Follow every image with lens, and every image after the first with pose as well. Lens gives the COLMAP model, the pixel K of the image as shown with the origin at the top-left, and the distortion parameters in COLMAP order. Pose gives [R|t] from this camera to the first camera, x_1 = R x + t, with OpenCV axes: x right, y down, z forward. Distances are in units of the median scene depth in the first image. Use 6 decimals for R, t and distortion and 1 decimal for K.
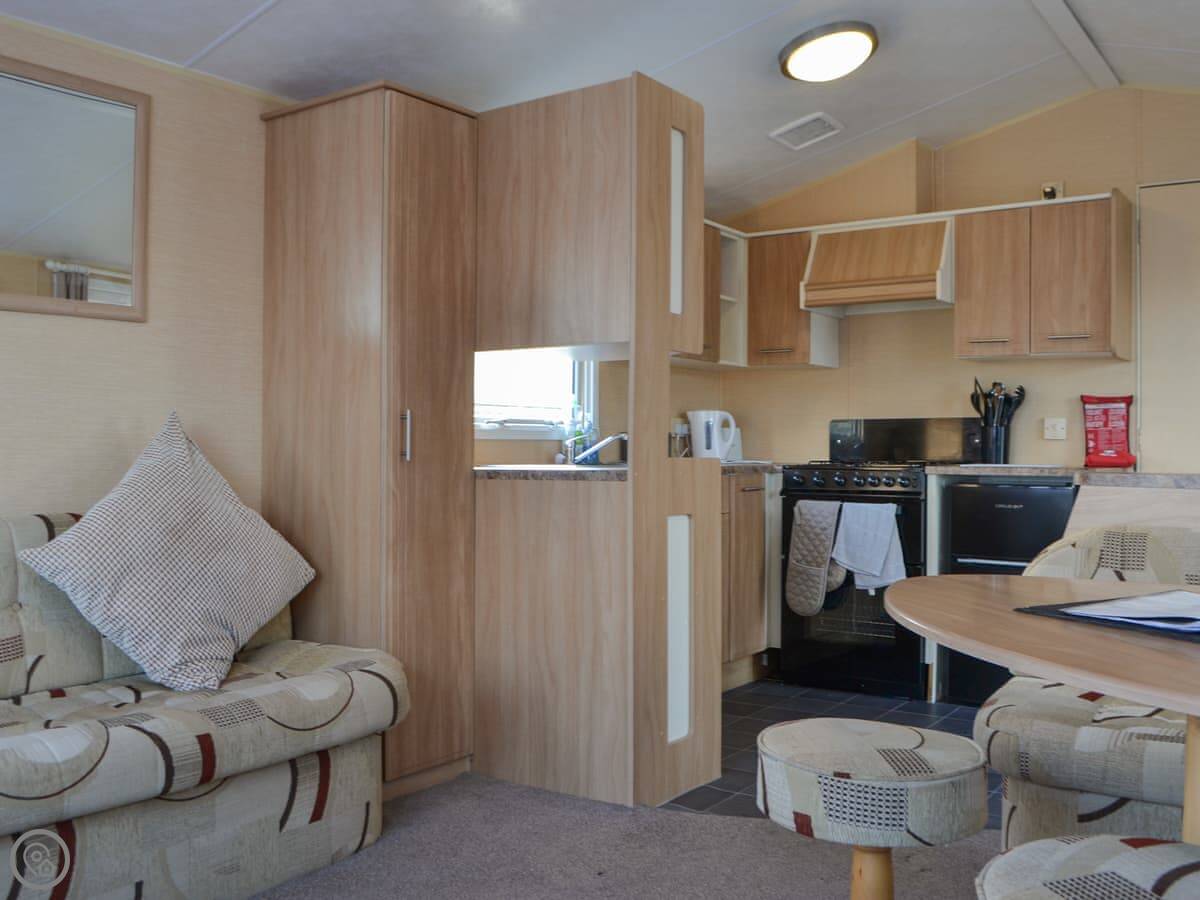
lens RADIAL K [[1116.3, 0, 622.0], [0, 1116.3, 444.1], [0, 0, 1]] dist [-0.097471, 0.020866]
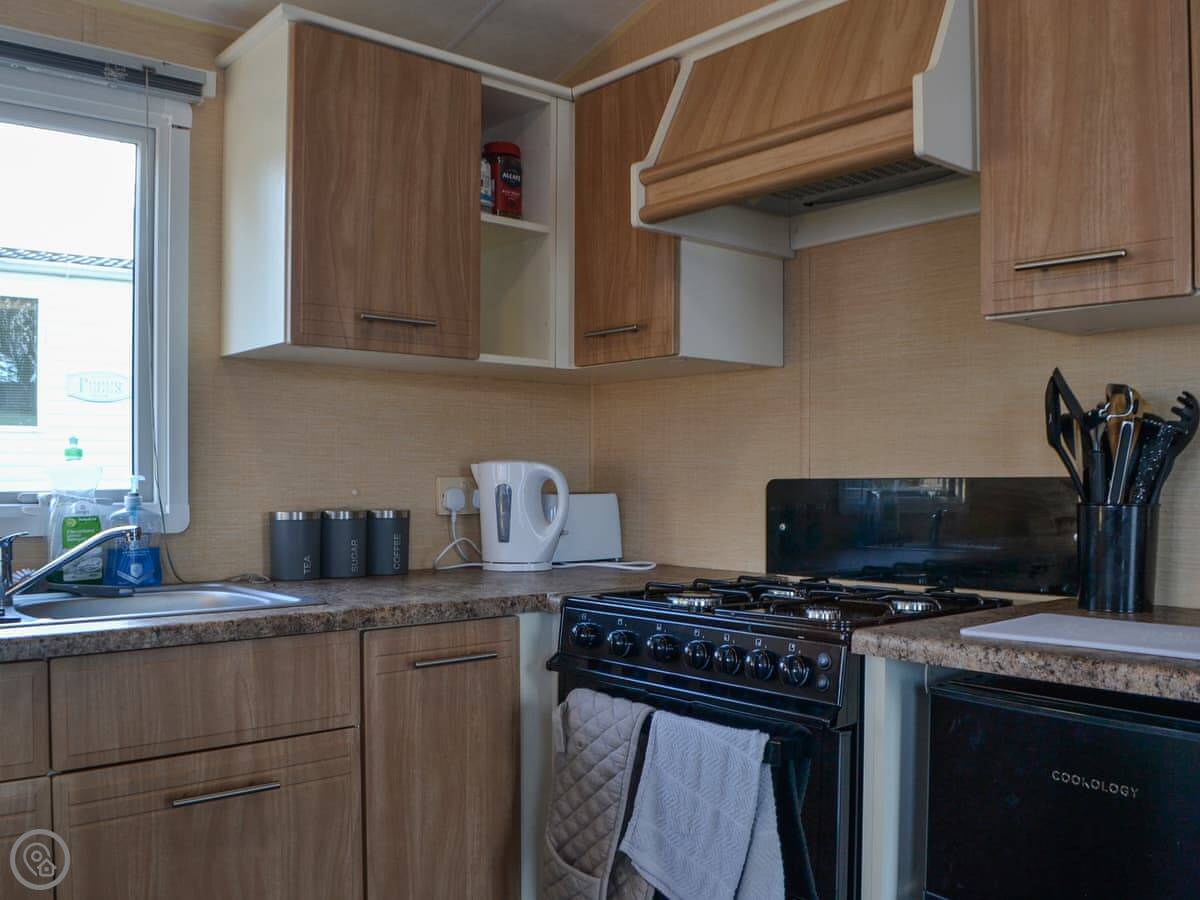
lens RADIAL K [[1087.7, 0, 599.8], [0, 1087.7, 481.0], [0, 0, 1]] dist [-0.077701, 0.005240]
pose [[0.967378, -0.003633, -0.253311, 0.276385], [0.004358, 0.999988, 0.002299, -0.026339], [0.253300, -0.003327, 0.967382, 0.643386]]
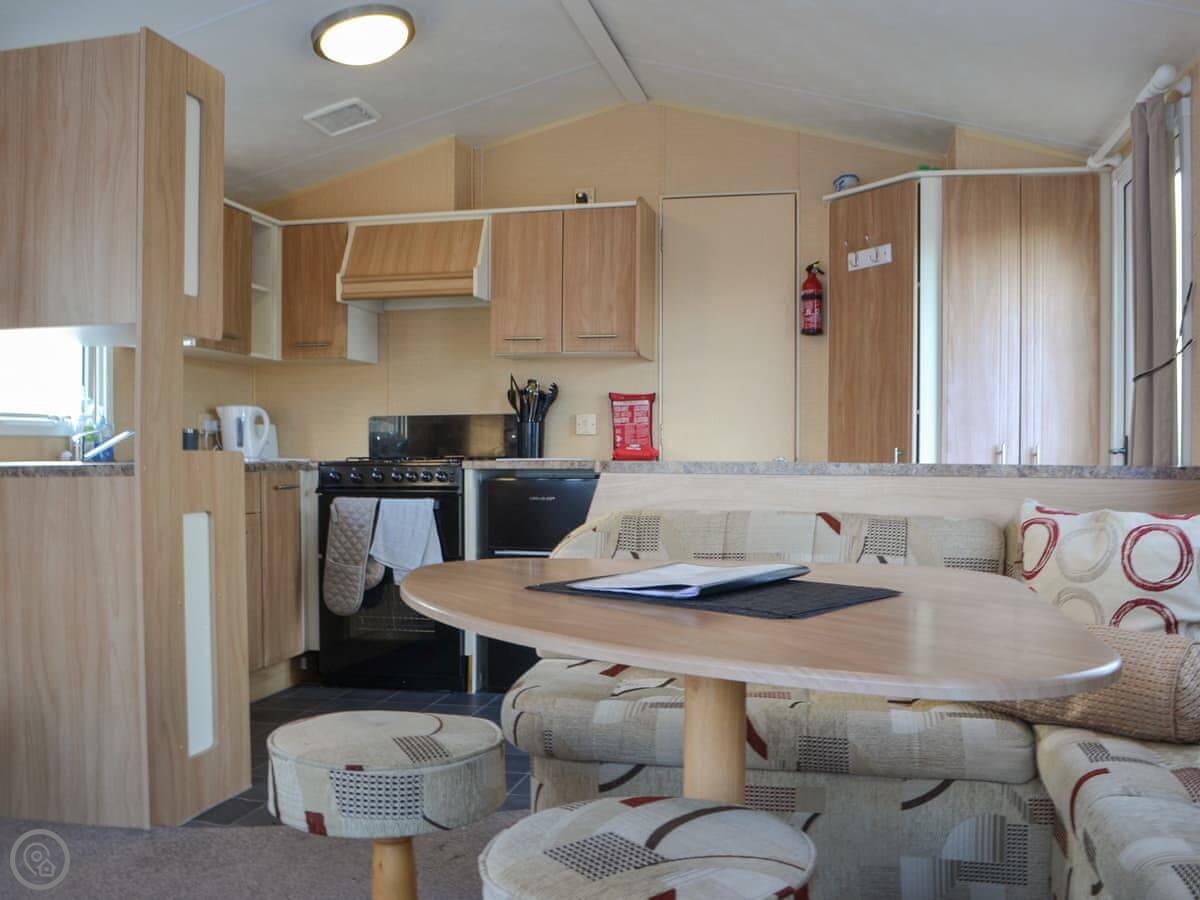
lens RADIAL K [[1106.1, 0, 651.3], [0, 1106.1, 474.9], [0, 0, 1]] dist [-0.091391, 0.007031]
pose [[0.912529, -0.015081, 0.408733, 0.019356], [0.005497, 0.999682, 0.024612, 0.008715], [-0.408975, -0.020213, 0.912322, 0.011726]]
